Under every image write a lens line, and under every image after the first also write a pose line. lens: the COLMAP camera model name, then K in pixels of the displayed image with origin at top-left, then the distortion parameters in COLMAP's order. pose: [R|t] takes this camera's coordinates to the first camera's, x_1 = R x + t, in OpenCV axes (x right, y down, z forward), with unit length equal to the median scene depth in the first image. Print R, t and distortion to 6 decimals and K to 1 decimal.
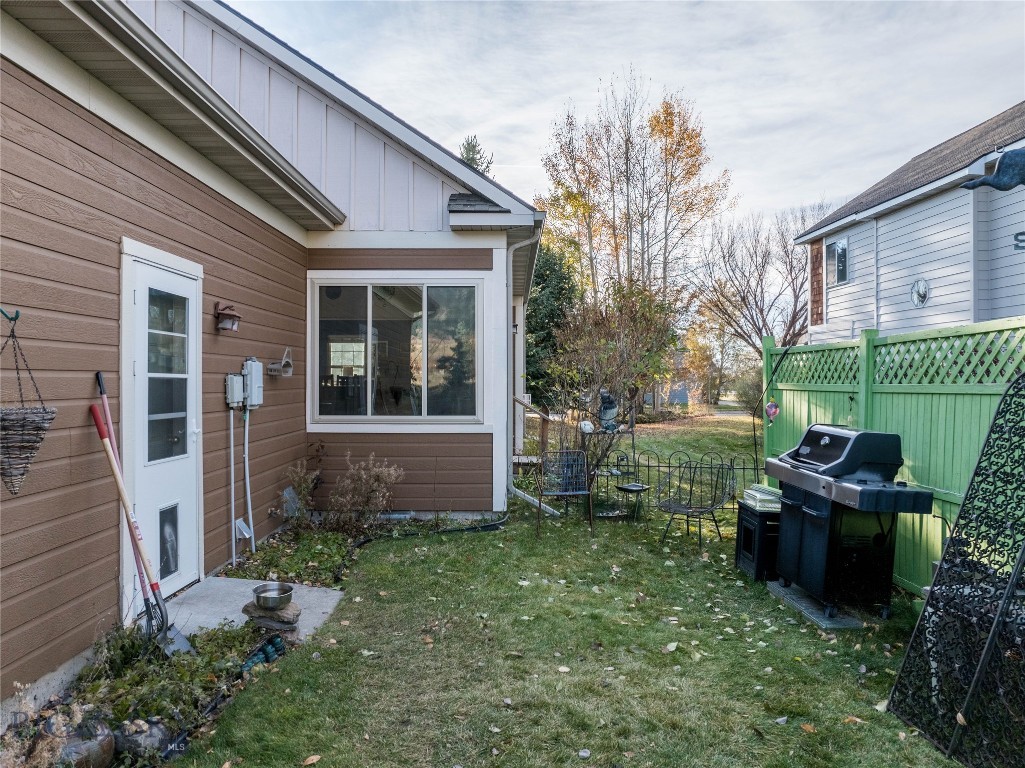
lens RADIAL K [[723.8, 0, 508.9], [0, 723.8, 373.8], [0, 0, 1]] dist [-0.041919, -0.000925]
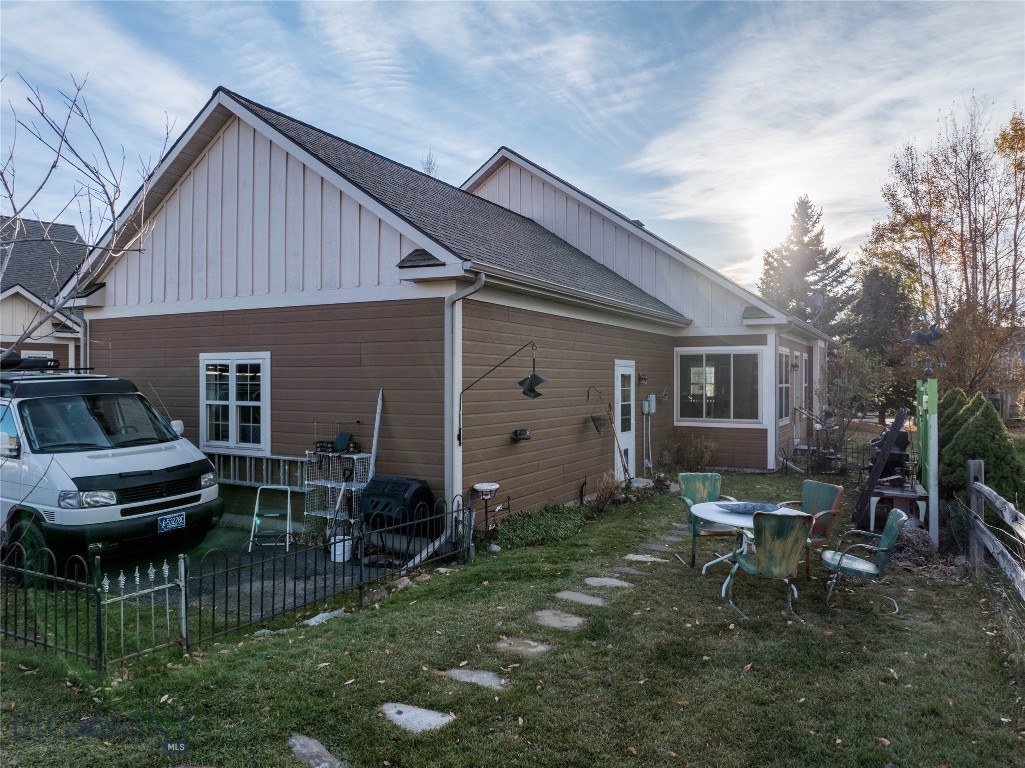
lens RADIAL K [[723.8, 0, 503.0], [0, 723.8, 375.8], [0, 0, 1]] dist [-0.041919, -0.000925]
pose [[0.875392, -0.002084, -0.483408, 0.288789], [0.002960, 0.999995, 0.001050, -0.065229], [0.483404, -0.002350, 0.875394, -1.038724]]
